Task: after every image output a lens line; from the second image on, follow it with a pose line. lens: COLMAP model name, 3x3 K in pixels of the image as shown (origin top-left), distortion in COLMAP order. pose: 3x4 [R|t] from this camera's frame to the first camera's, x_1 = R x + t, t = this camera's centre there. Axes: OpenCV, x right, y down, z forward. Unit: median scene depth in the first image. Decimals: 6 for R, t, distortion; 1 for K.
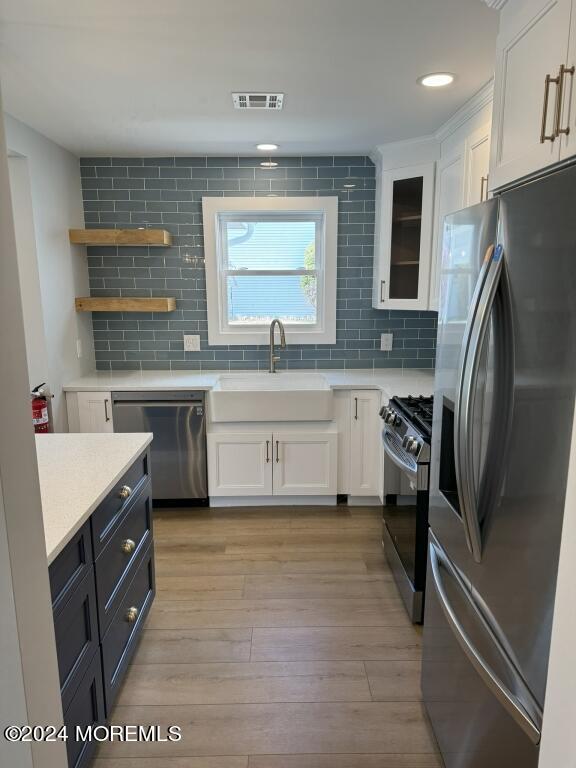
lens RADIAL K [[535.5, 0, 291.1], [0, 535.5, 387.2], [0, 0, 1]] dist [0.149503, -0.268155]
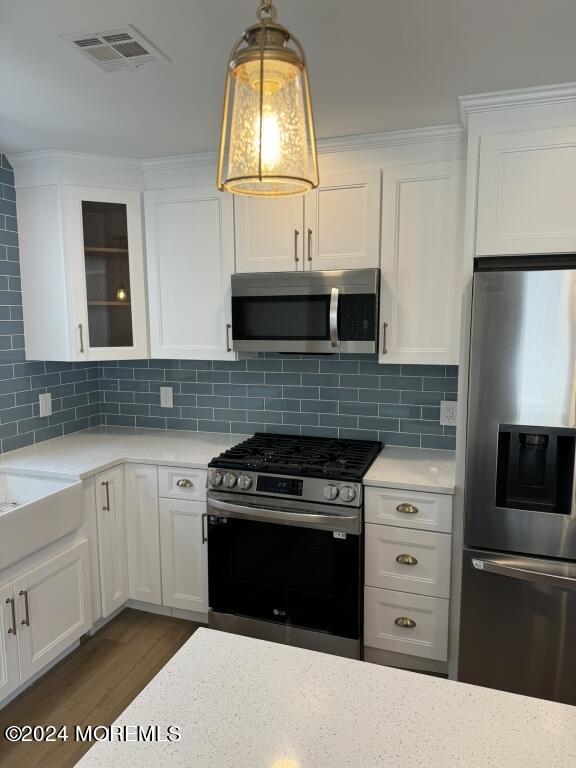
lens RADIAL K [[551.5, 0, 276.8], [0, 551.5, 379.1], [0, 0, 1]] dist [0.111545, -0.133746]
pose [[0.356777, -0.105788, 0.928181, -0.489821], [0.185250, 0.981848, 0.040698, -0.105594], [-0.915638, 0.157426, 0.369898, 0.481169]]
